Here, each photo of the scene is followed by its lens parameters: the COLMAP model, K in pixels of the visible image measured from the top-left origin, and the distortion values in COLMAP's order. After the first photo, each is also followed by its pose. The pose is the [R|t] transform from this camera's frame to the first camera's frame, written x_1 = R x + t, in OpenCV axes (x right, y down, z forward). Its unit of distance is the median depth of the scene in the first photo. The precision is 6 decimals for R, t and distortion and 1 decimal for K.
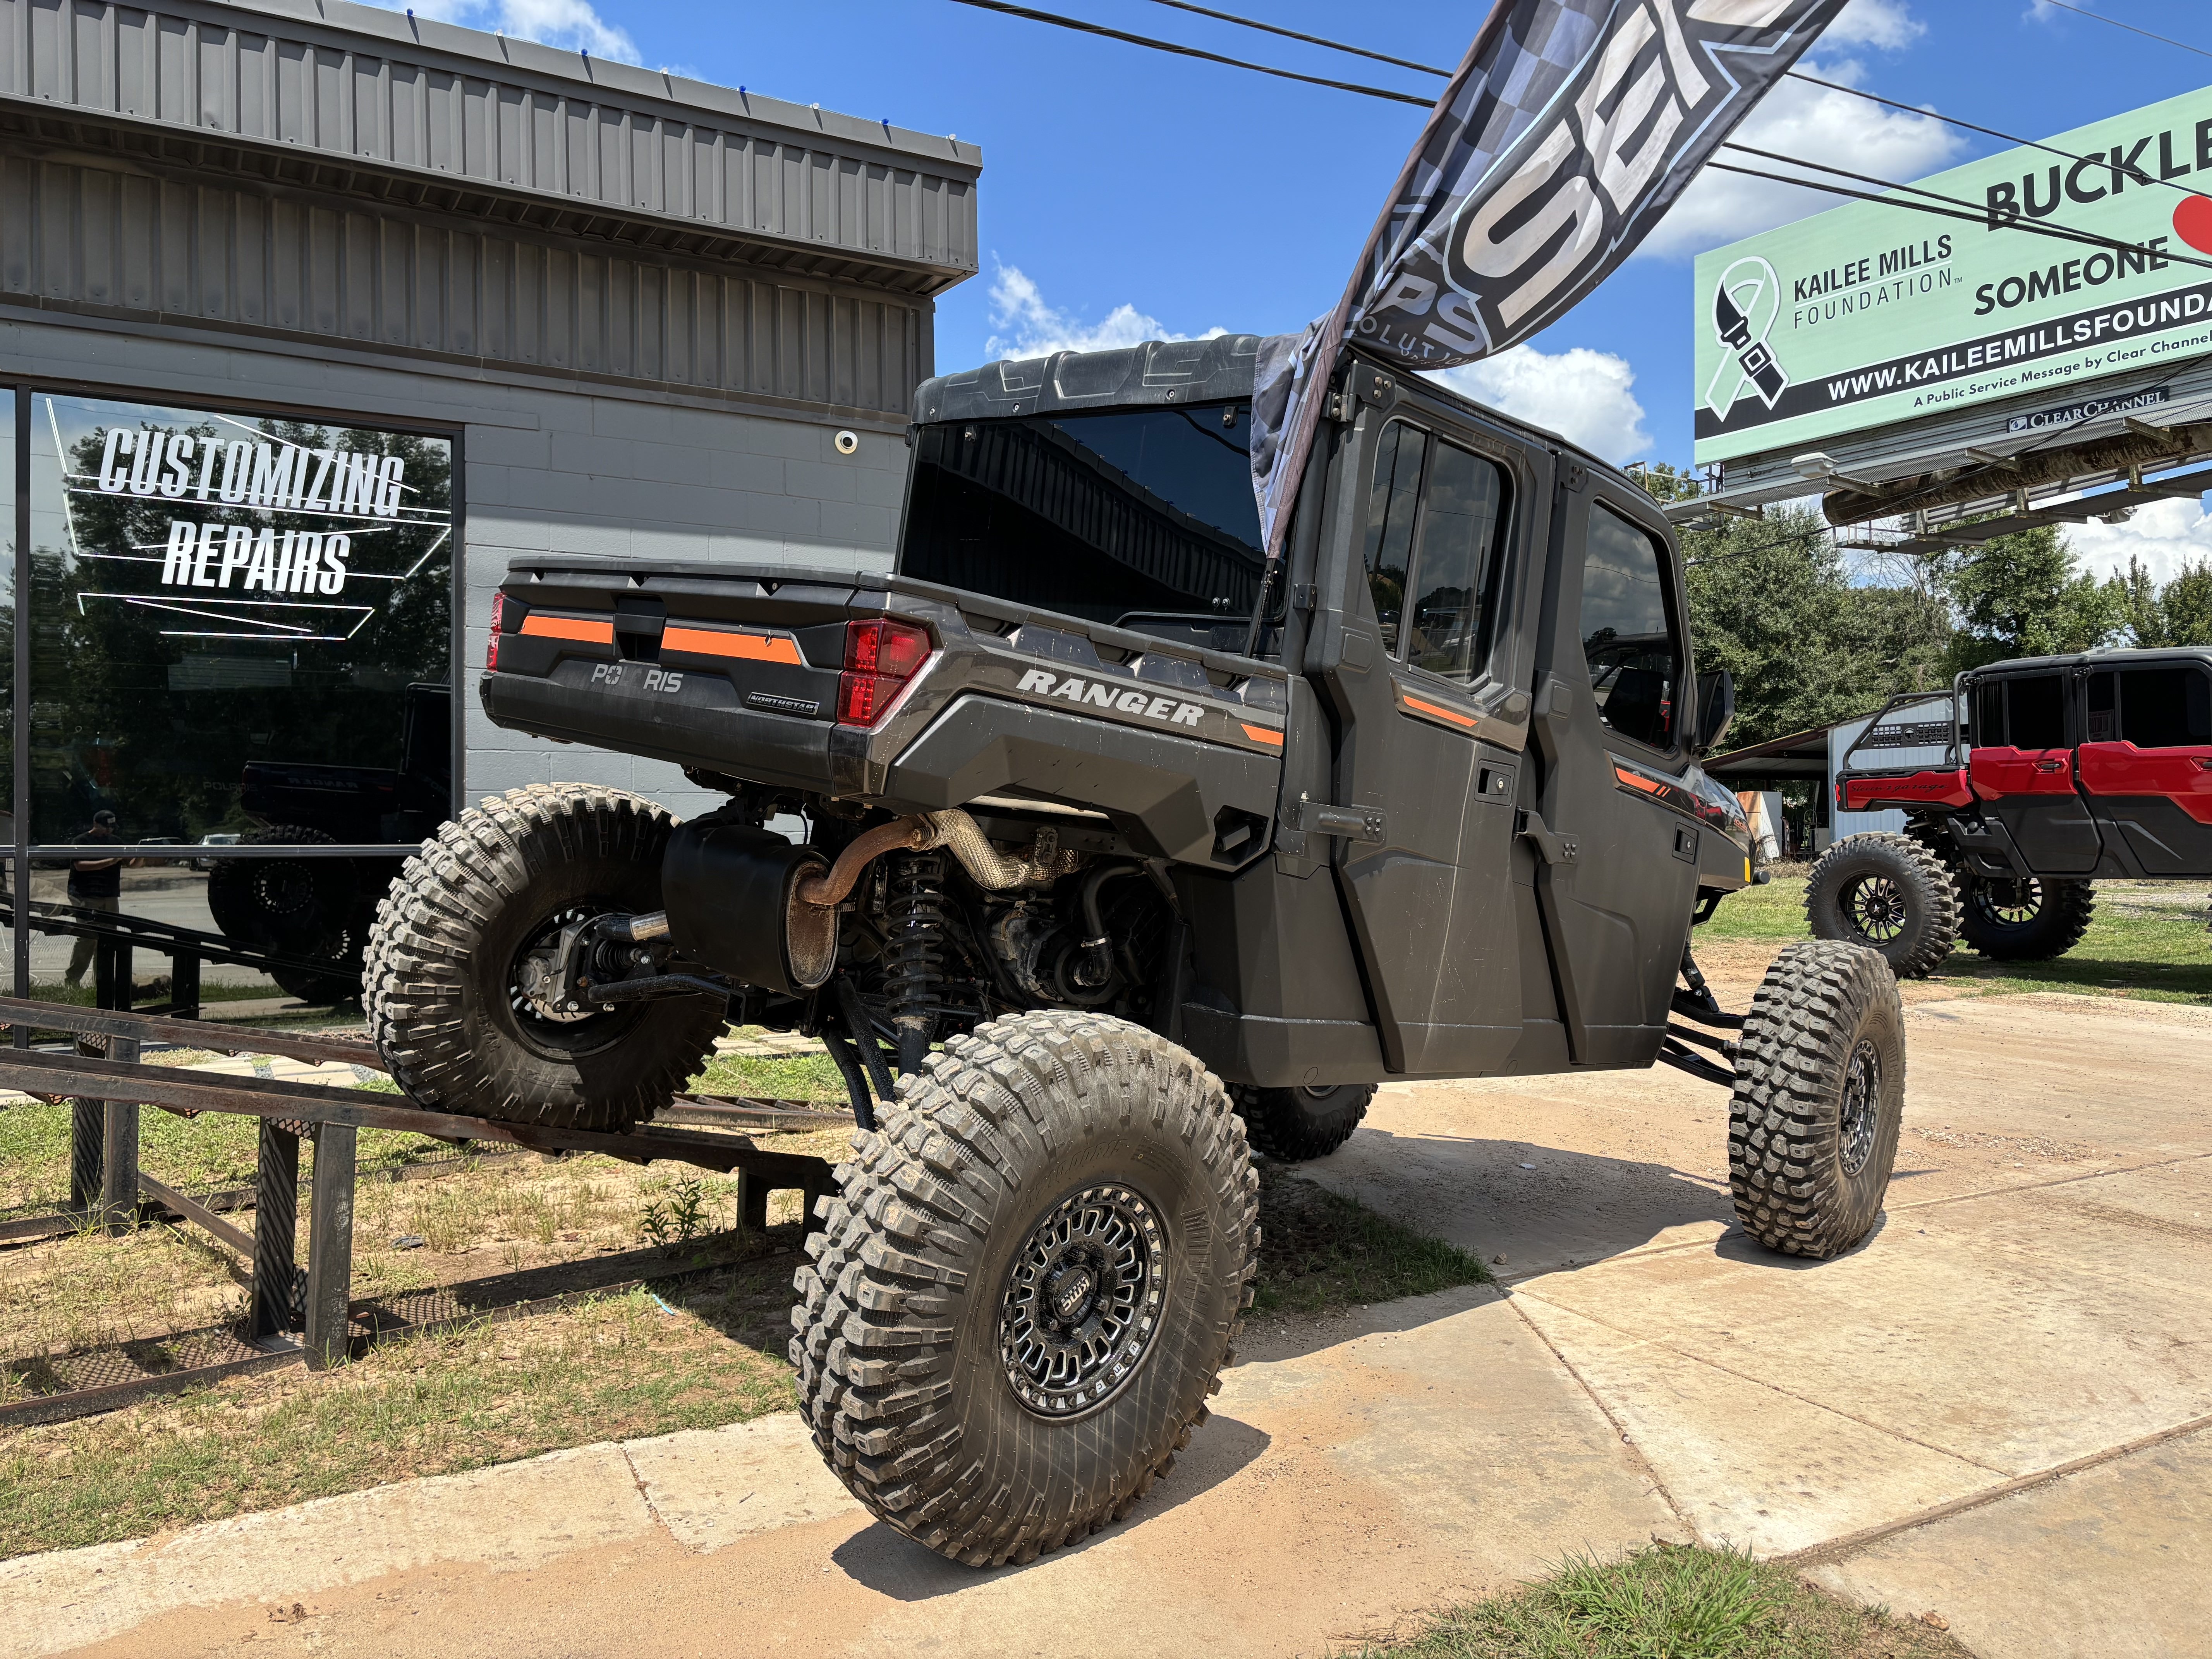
lens RADIAL K [[1668.1, 0, 1115.8], [0, 1668.1, 831.6], [0, 0, 1]] dist [0.039241, -0.027634]
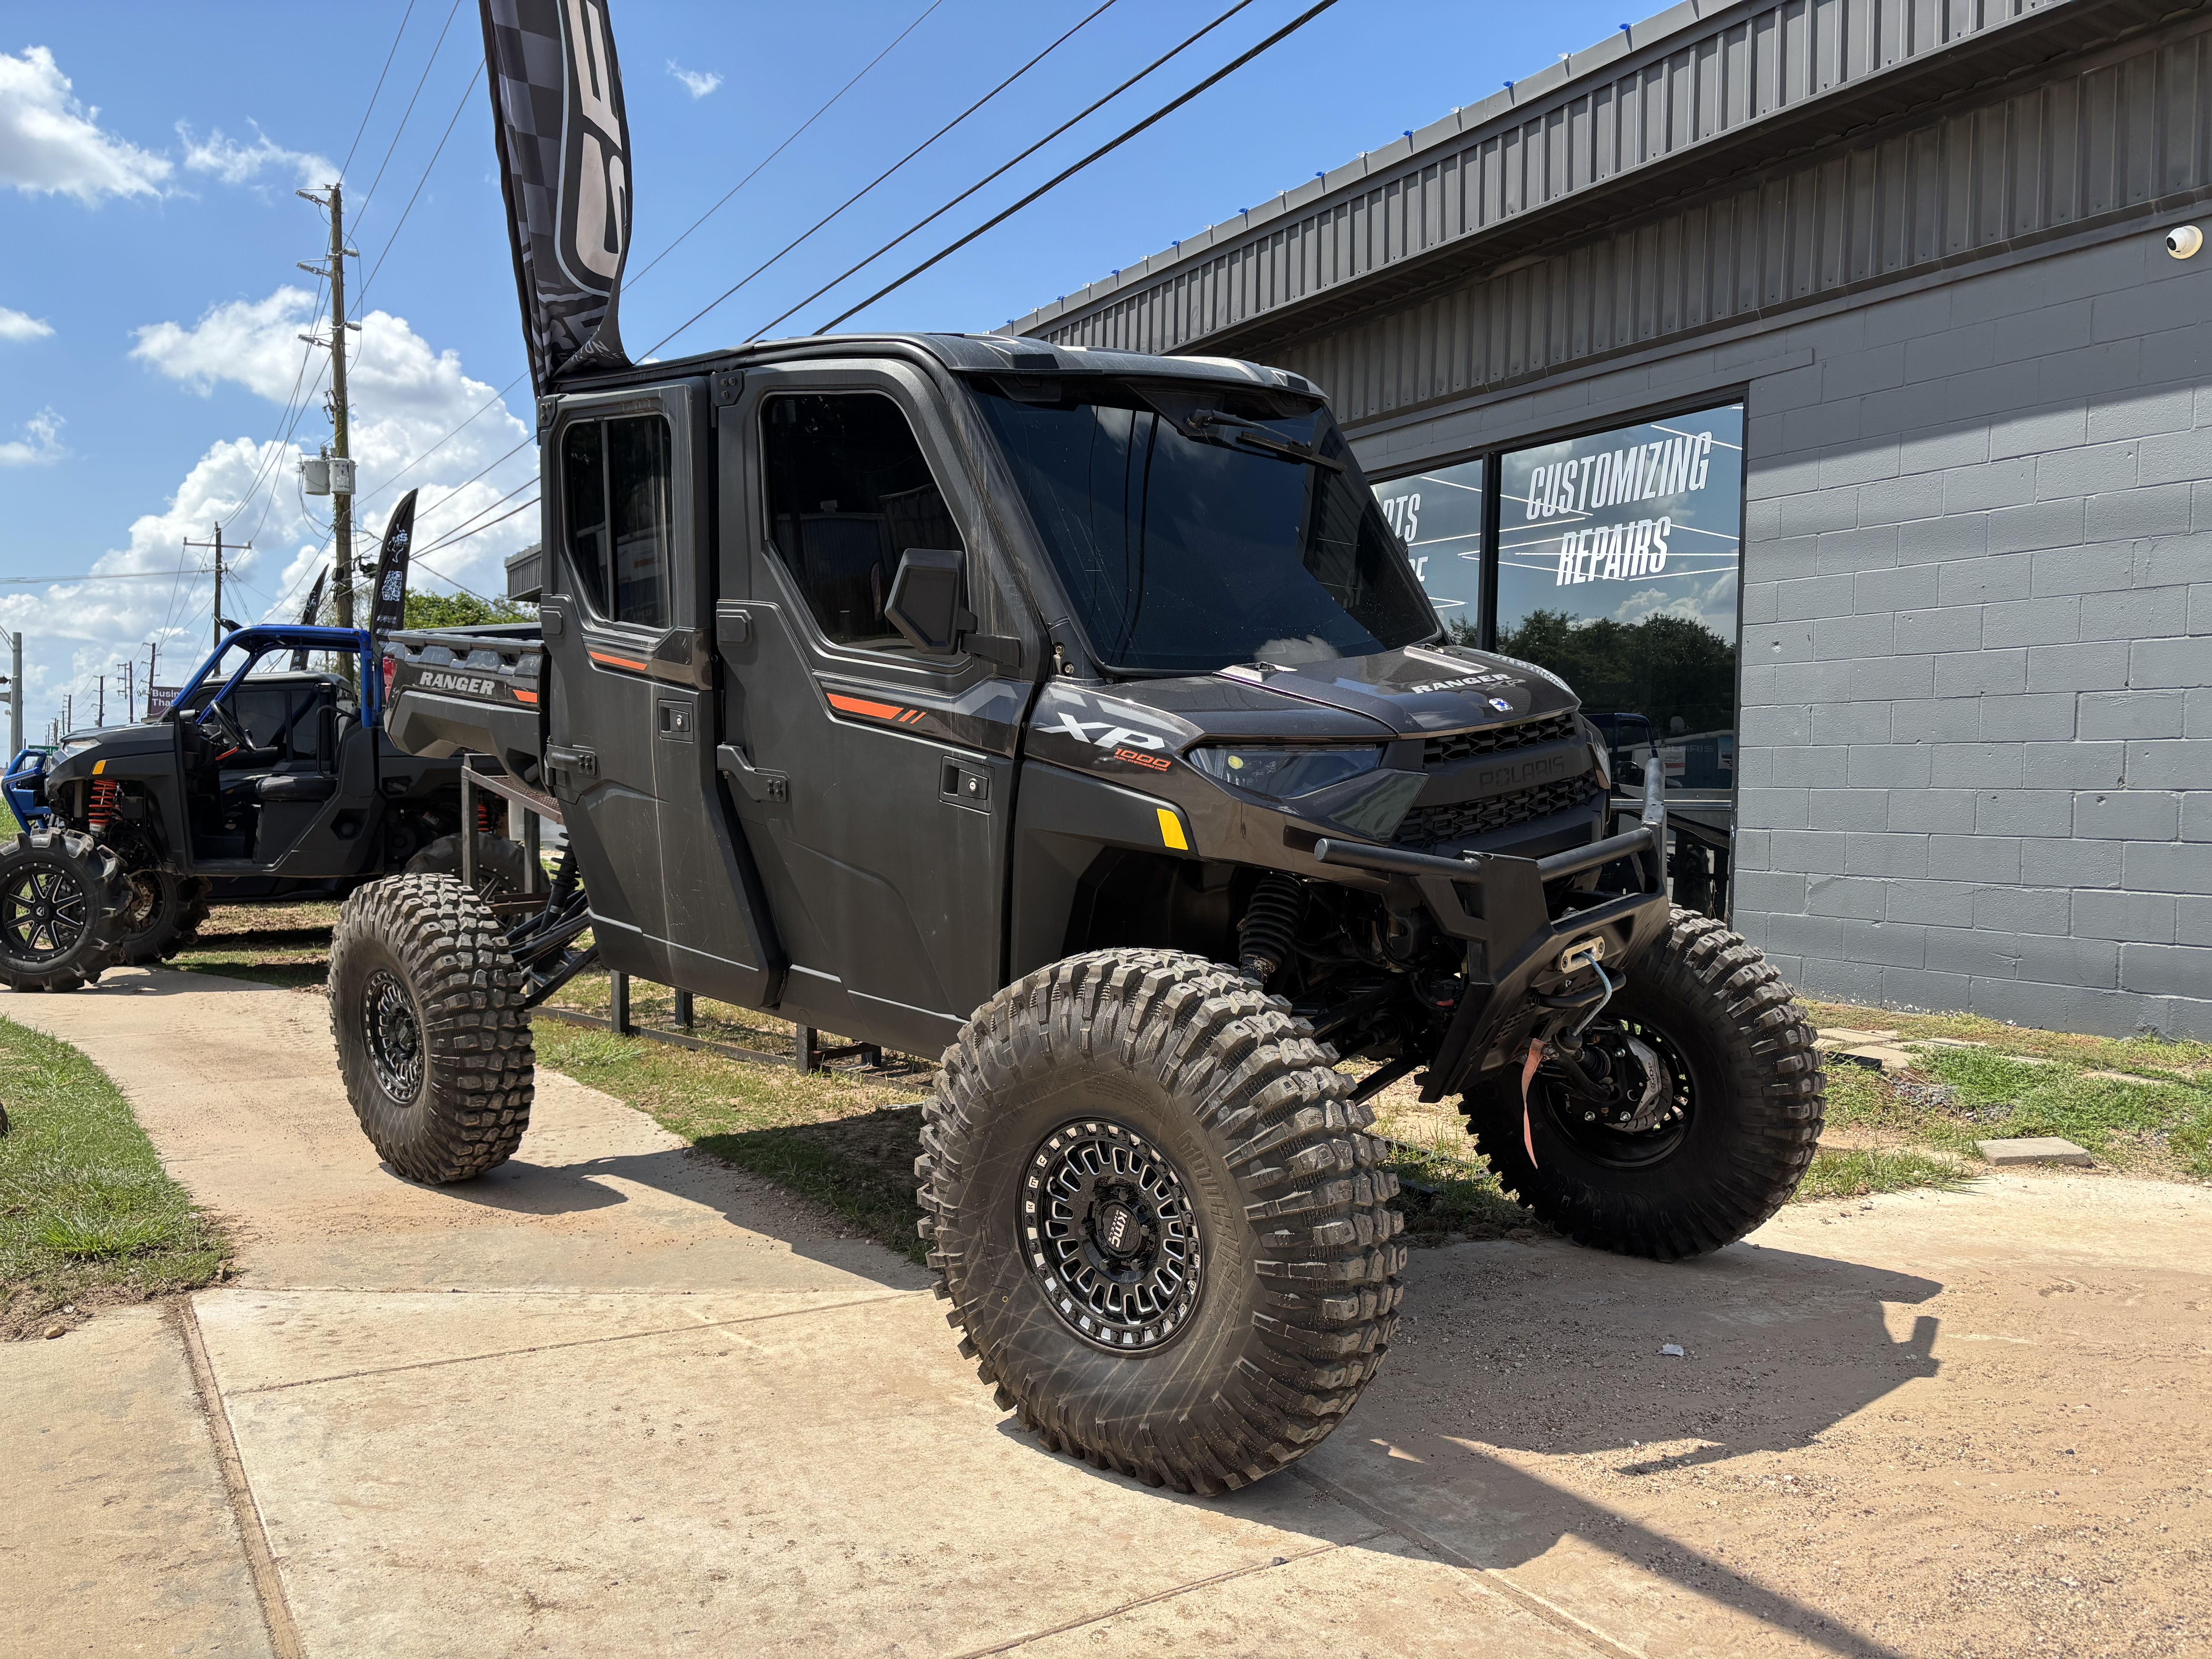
lens RADIAL K [[1668.1, 0, 1109.4], [0, 1668.1, 840.8], [0, 0, 1]] dist [0.039241, -0.027634]
pose [[0.040880, 0.032095, -0.998648, 1.093375], [-0.013105, 0.999415, 0.031584, 0.008397], [0.999078, 0.011797, 0.041277, 1.045426]]
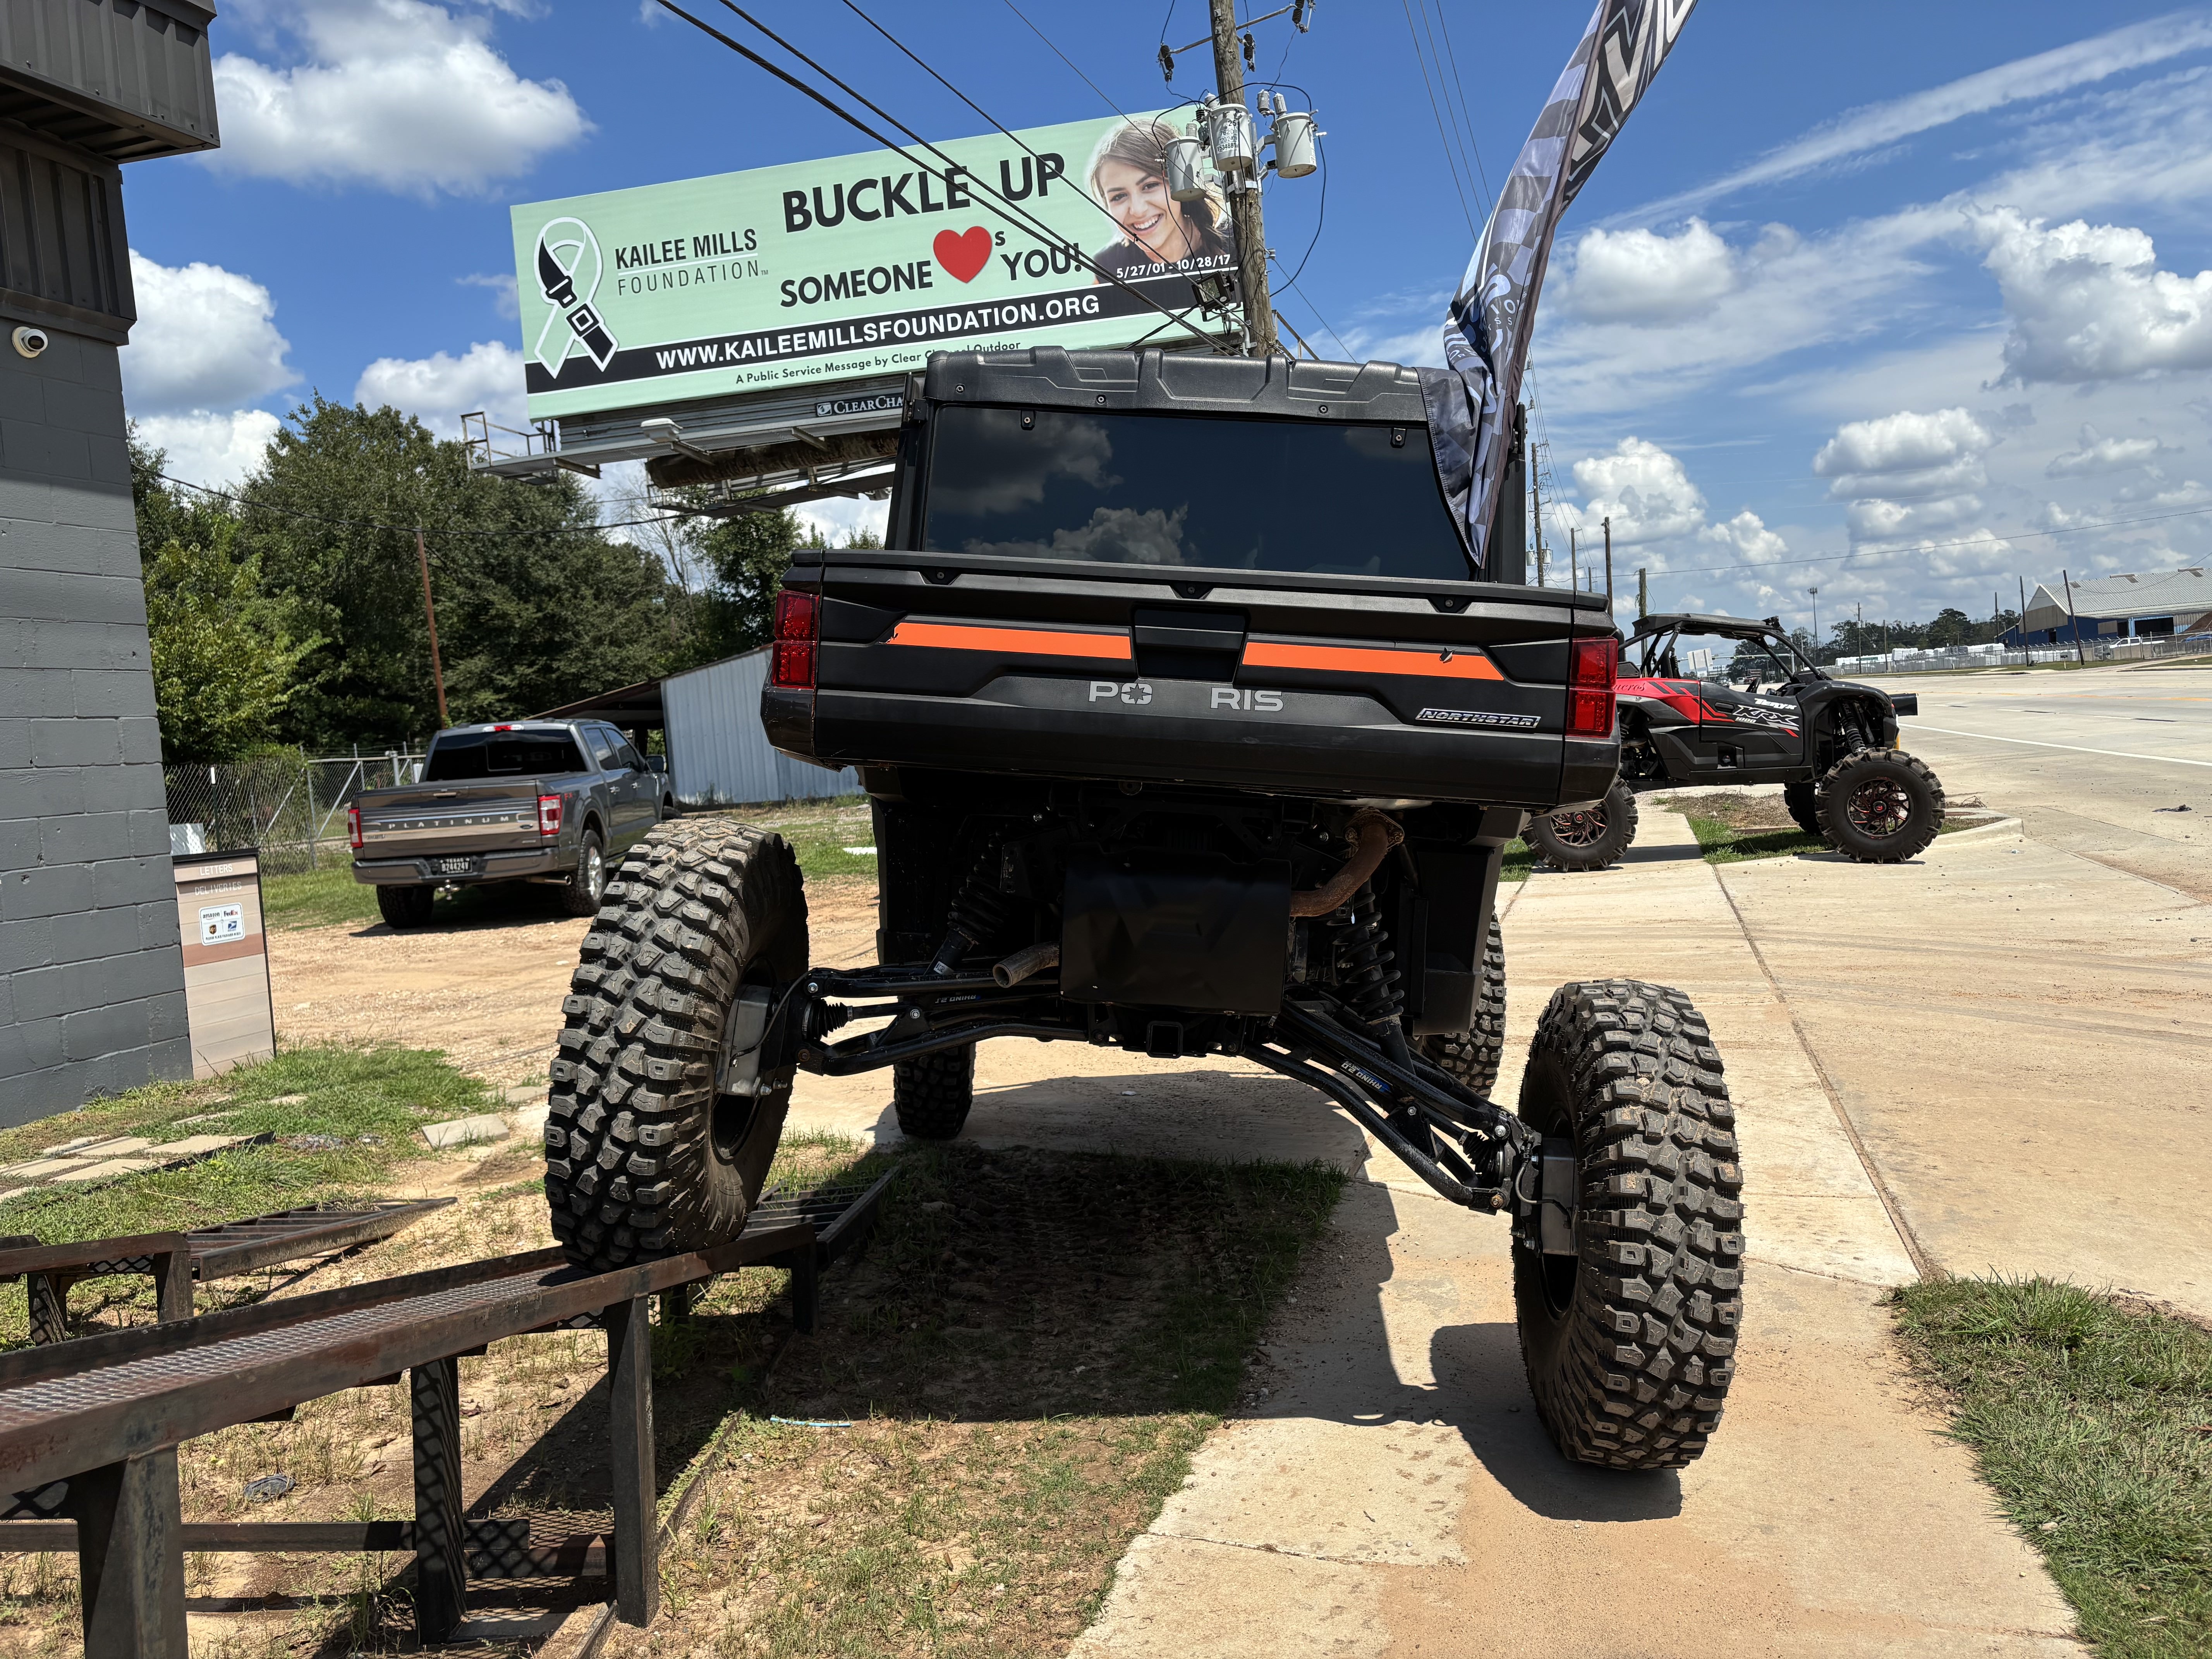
lens RADIAL K [[1668.1, 0, 1116.1], [0, 1668.1, 816.2], [0, 0, 1]] dist [0.039241, -0.027634]
pose [[0.734046, -0.083052, 0.674002, -0.663842], [0.069177, 0.996475, 0.047448, -0.050986], [-0.675567, 0.011797, 0.737204, 0.248897]]
